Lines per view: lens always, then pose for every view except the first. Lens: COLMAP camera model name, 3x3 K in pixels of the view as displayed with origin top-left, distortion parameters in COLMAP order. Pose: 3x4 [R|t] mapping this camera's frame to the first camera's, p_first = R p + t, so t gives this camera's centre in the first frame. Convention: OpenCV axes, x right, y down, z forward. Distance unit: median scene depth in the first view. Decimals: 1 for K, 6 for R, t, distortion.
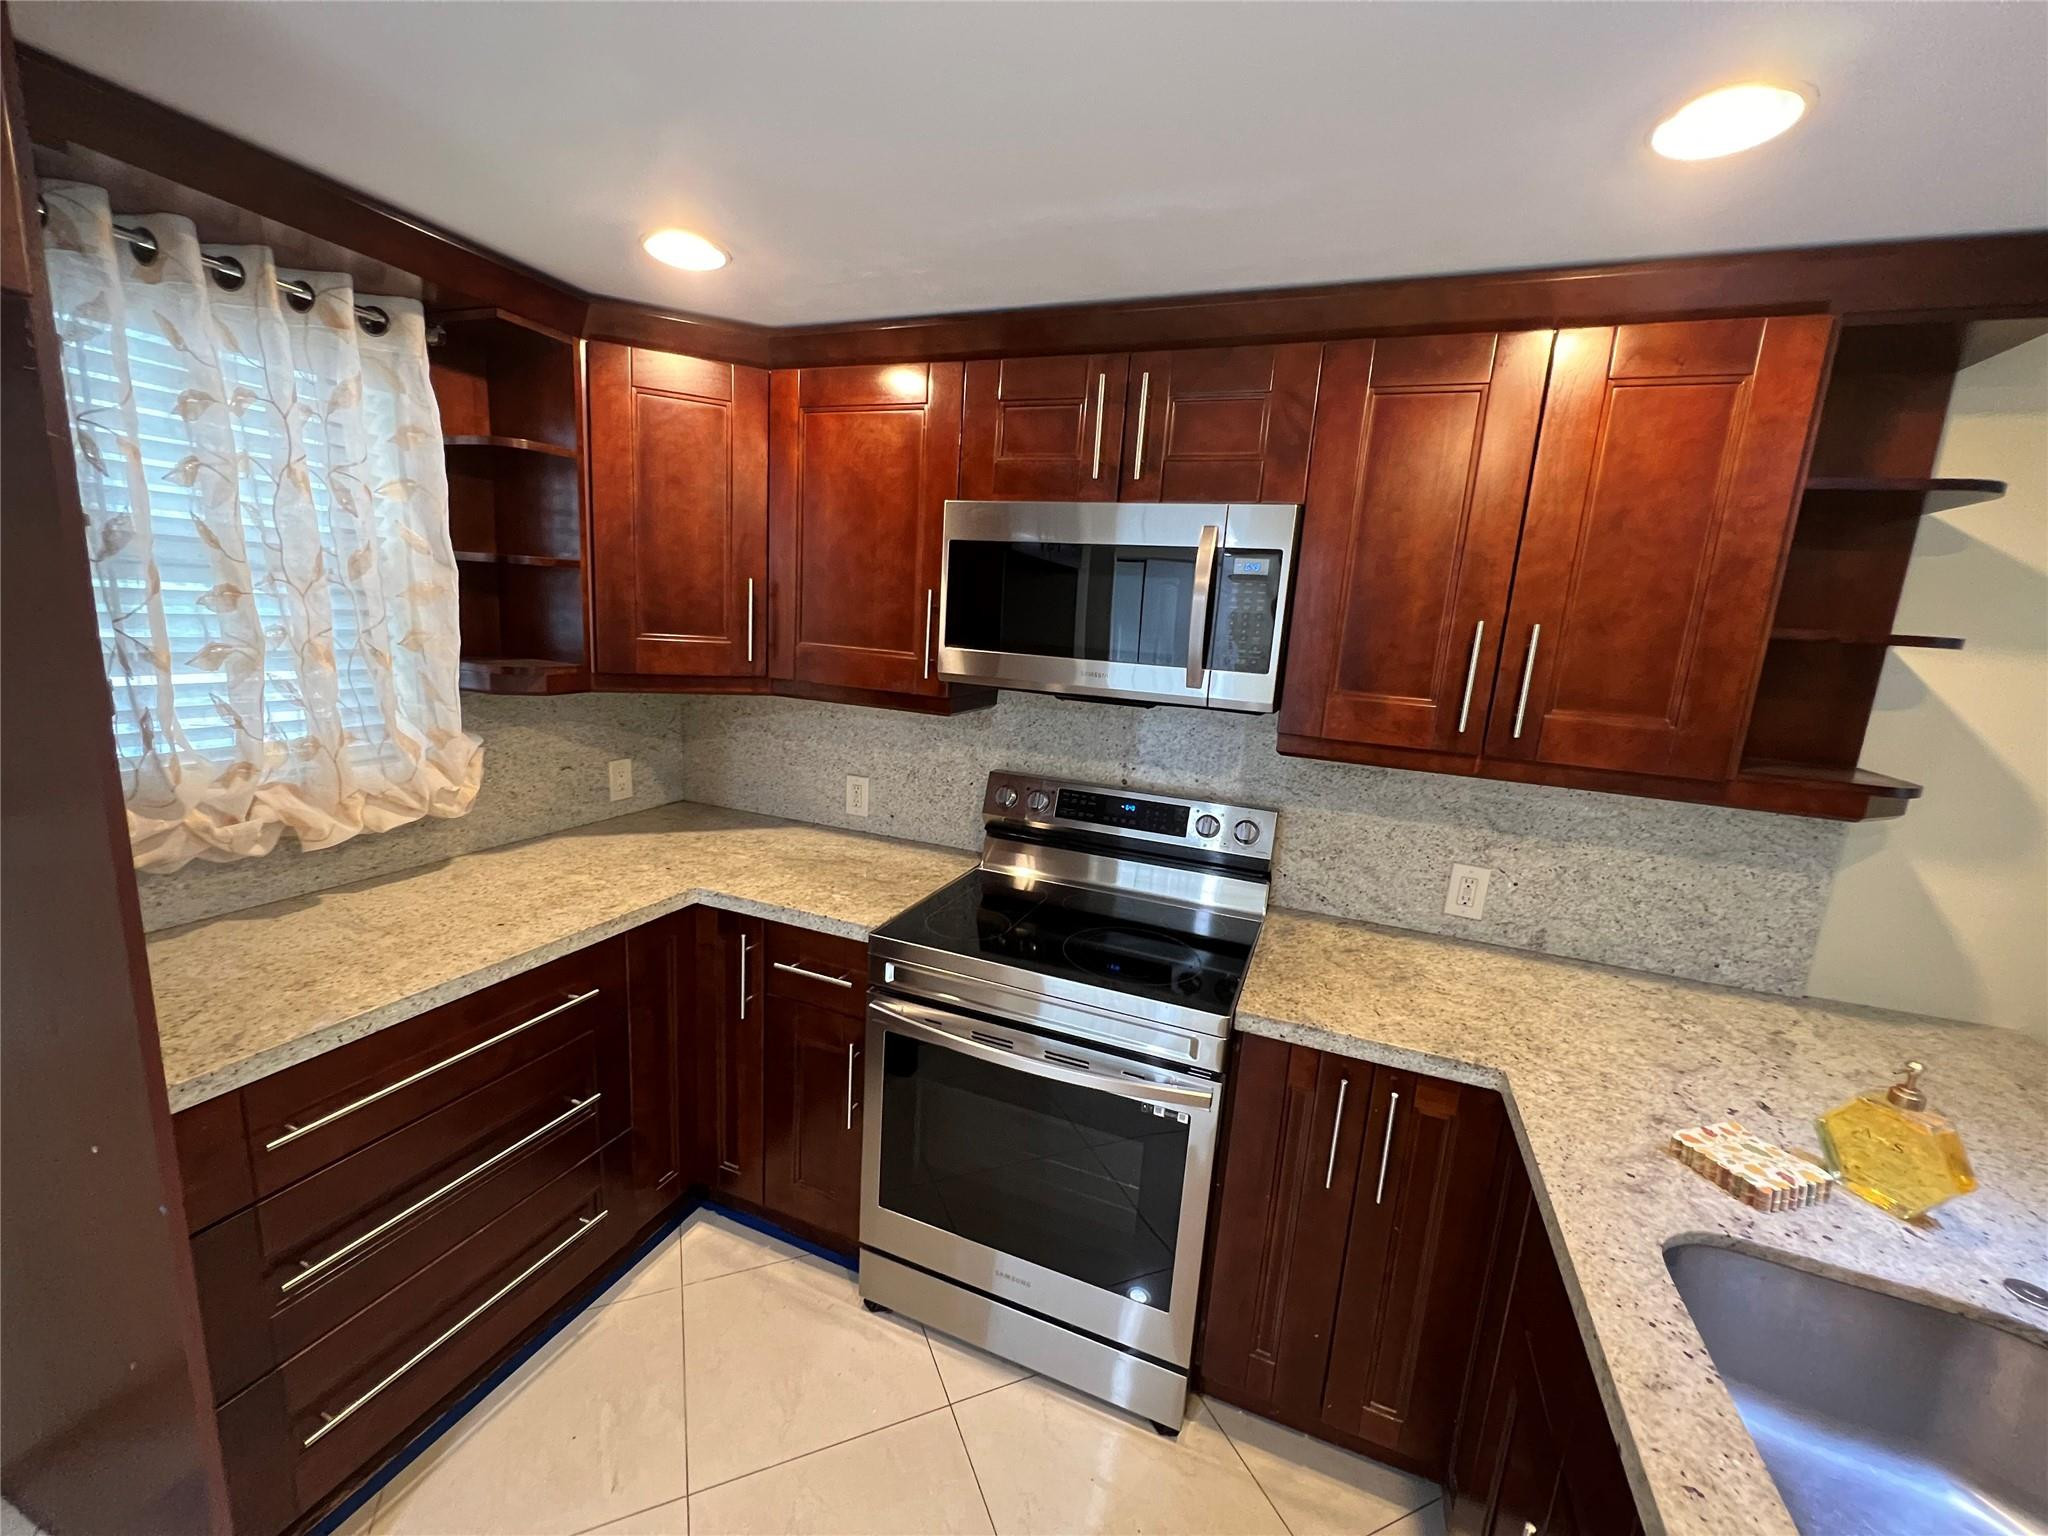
lens RADIAL K [[819.1, 0, 1021.8], [0, 819.1, 768.3], [0, 0, 1]] dist [-0.001464, 0.000154]
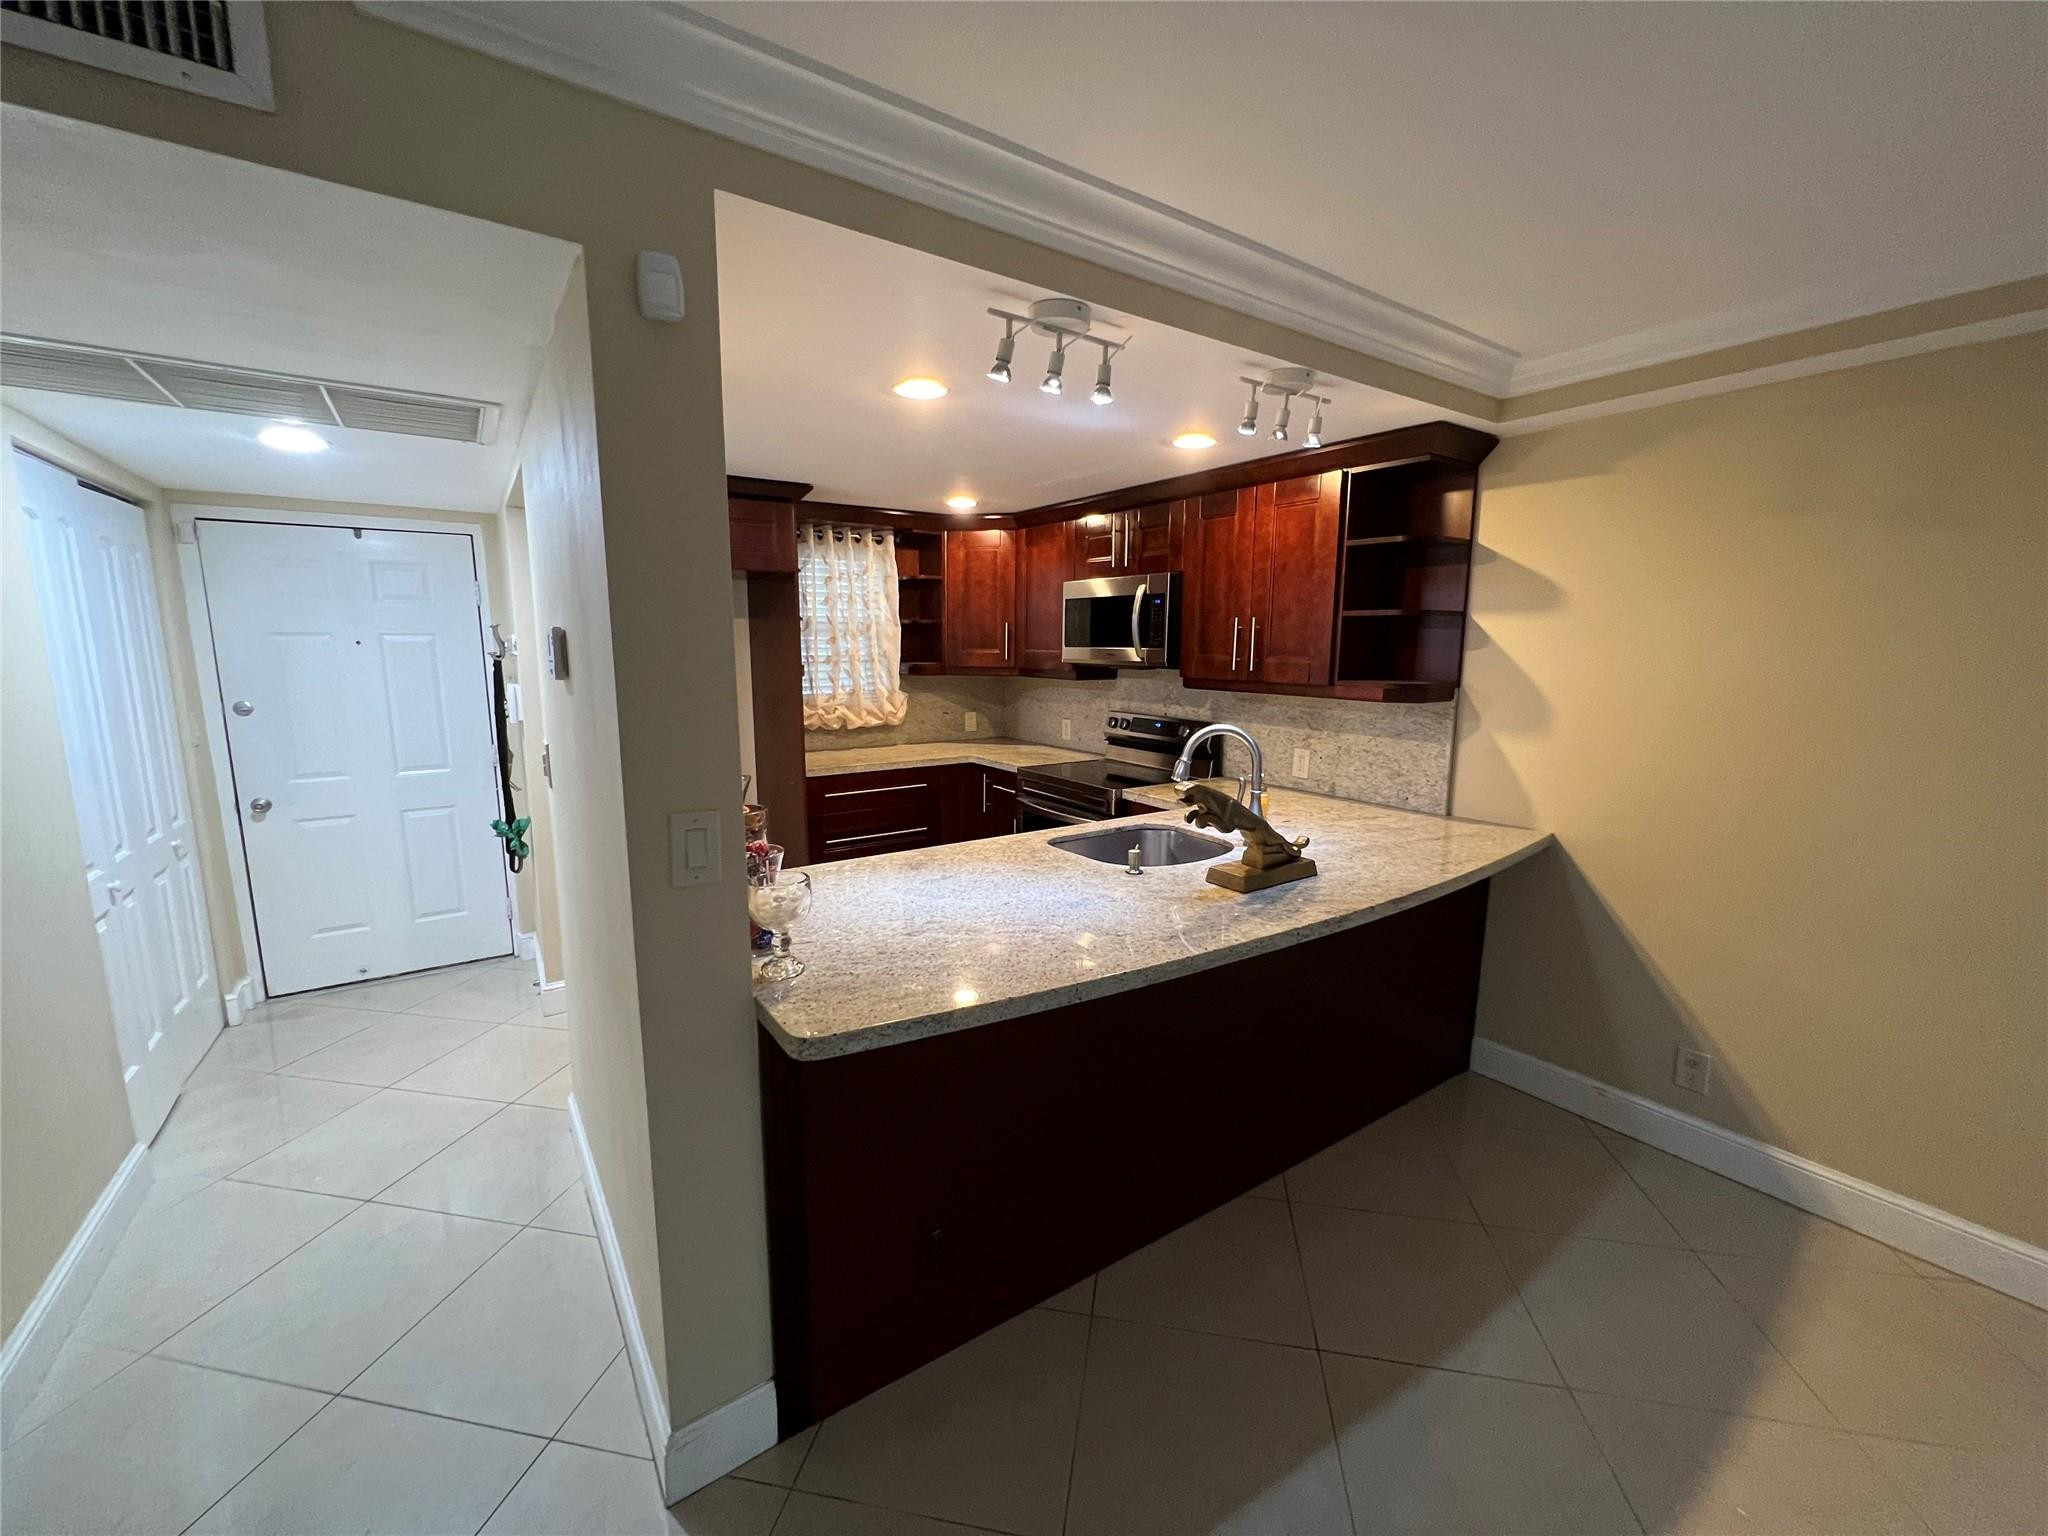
lens RADIAL K [[825.3, 0, 1024.0], [0, 825.3, 768.0], [0, 0, 1]] dist [-0.001448, -0.000136]
pose [[0.829766, 0.027707, -0.557423, 1.175306], [-0.057731, 0.997670, -0.036347, 0.292828], [0.555117, 0.062340, 0.829433, -0.981262]]
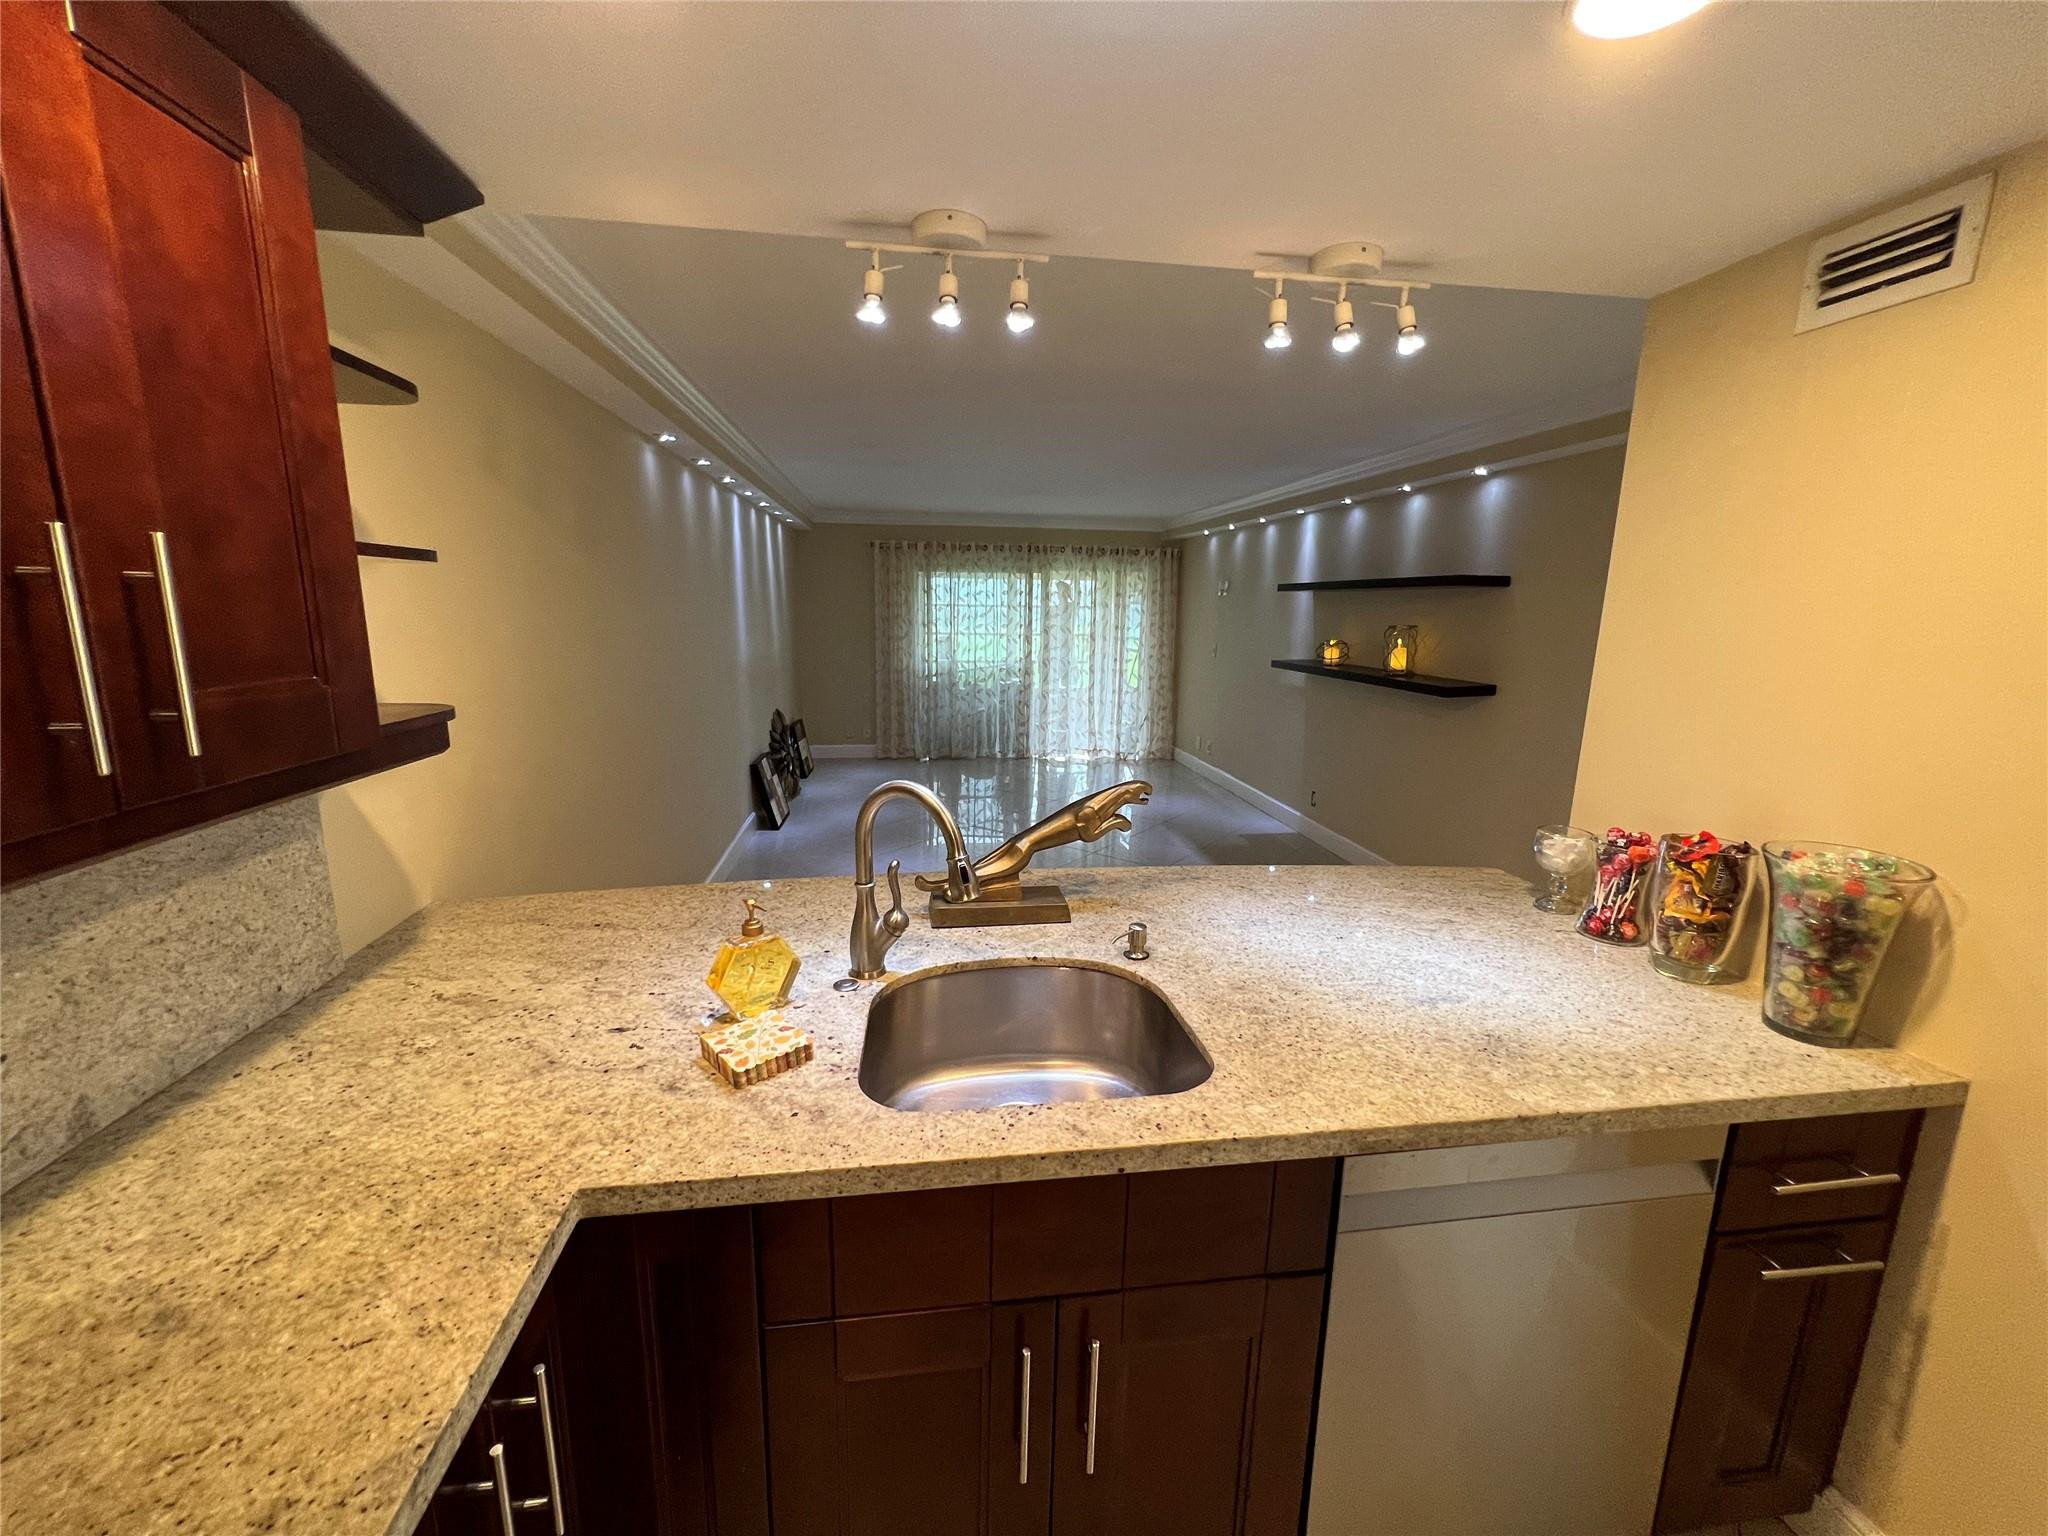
lens RADIAL K [[819.1, 0, 1021.8], [0, 819.1, 768.3], [0, 0, 1]] dist [-0.001464, 0.000154]
pose [[-0.491970, -0.238401, 0.837336, -0.079849], [0.117596, 0.934767, 0.335233, -0.126022], [-0.862634, 0.263392, -0.431842, 0.688902]]
